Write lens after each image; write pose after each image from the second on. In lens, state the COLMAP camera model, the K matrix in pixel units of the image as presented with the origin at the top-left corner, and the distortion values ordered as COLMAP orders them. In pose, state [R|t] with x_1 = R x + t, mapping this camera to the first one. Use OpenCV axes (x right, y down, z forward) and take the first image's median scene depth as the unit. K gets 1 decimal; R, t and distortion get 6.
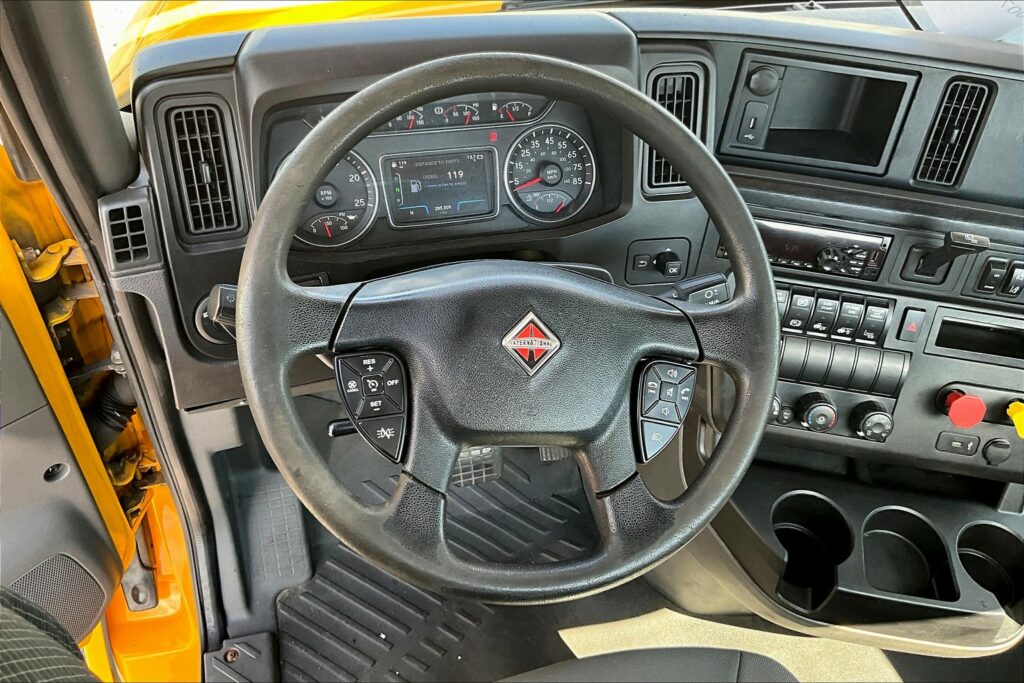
lens RADIAL K [[848.6, 0, 507.6], [0, 848.6, 347.7], [0, 0, 1]] dist [0.063243, -0.137228]
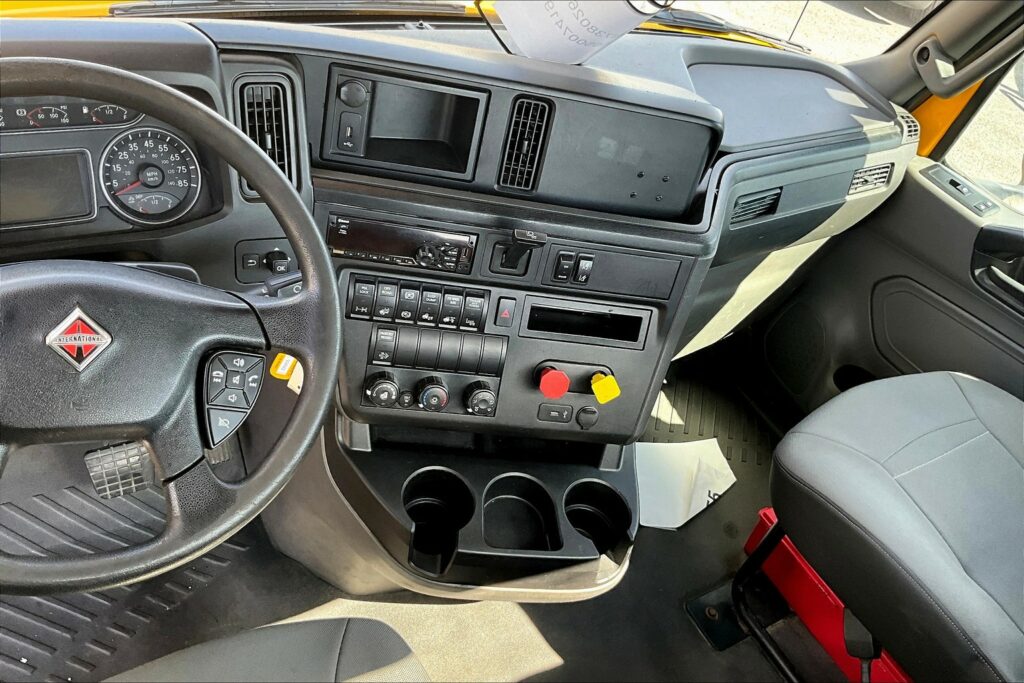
lens RADIAL K [[848.6, 0, 517.7], [0, 848.6, 346.6], [0, 0, 1]] dist [0.063243, -0.137228]
pose [[0.957309, -0.050734, 0.284581, 0.161130], [0.053297, 0.998578, -0.001266, 0.021776], [-0.284112, 0.016380, 0.958651, -0.092241]]
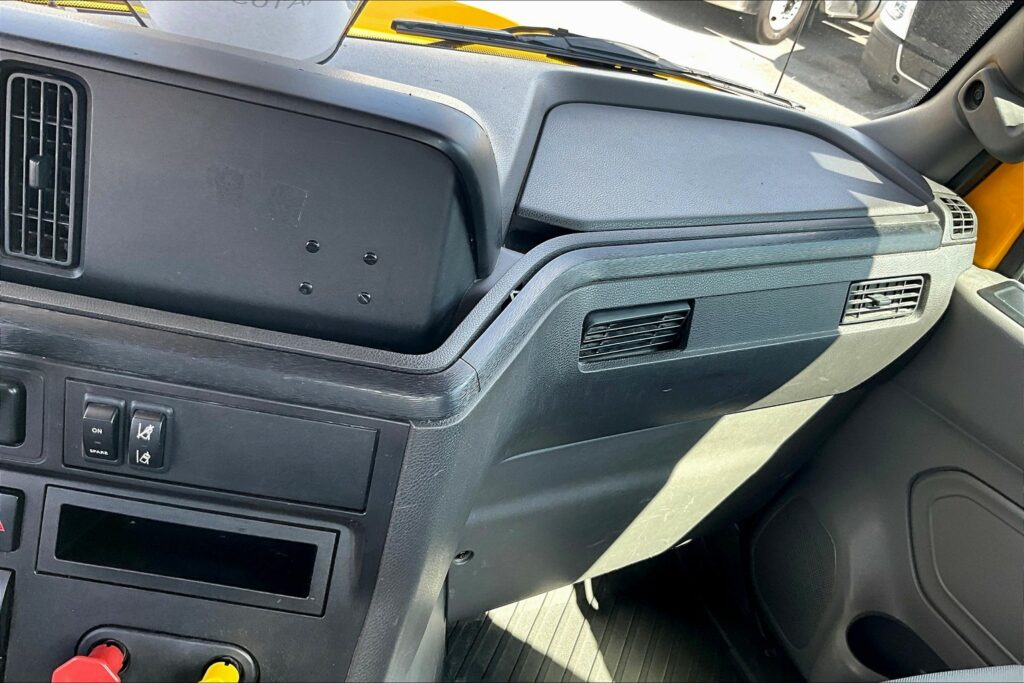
lens RADIAL K [[848.6, 0, 529.1], [0, 848.6, 333.9], [0, 0, 1]] dist [0.063243, -0.137228]
pose [[0.984200, 0.044493, 0.171379, 0.700533], [-0.013456, 0.983909, -0.178160, -0.049669], [-0.176548, 0.173039, 0.968962, 0.403741]]
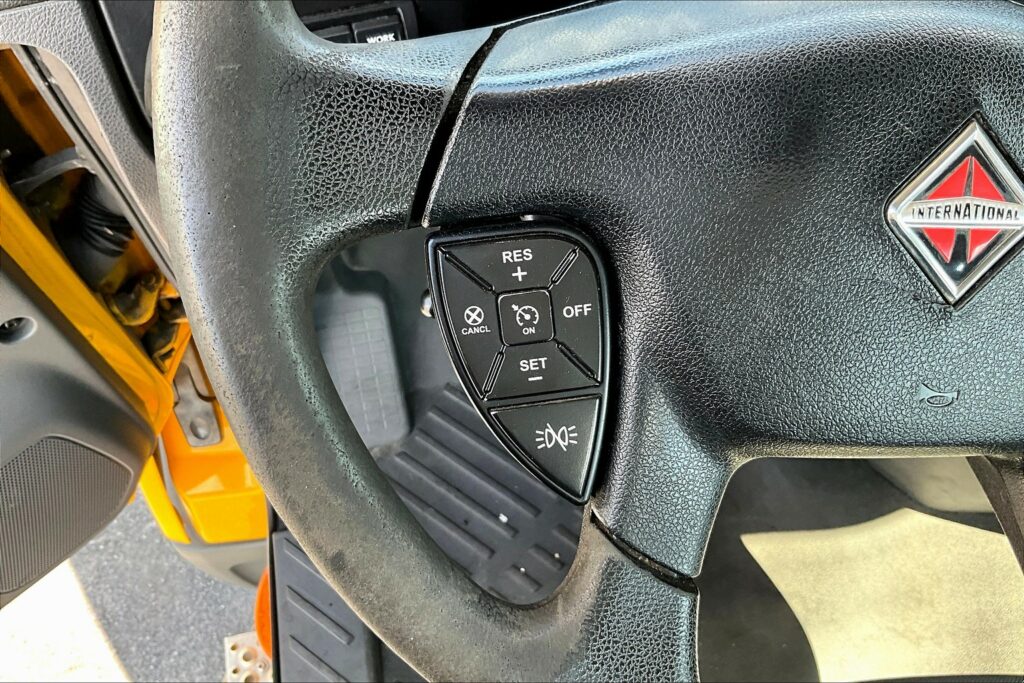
lens RADIAL K [[848.6, 0, 510.7], [0, 848.6, 345.8], [0, 0, 1]] dist [0.063243, -0.137228]
pose [[0.993043, 0.045731, -0.108509, -0.080977], [-0.011439, 0.954610, 0.297639, -0.038344], [0.117195, -0.294327, 0.948492, 0.414103]]
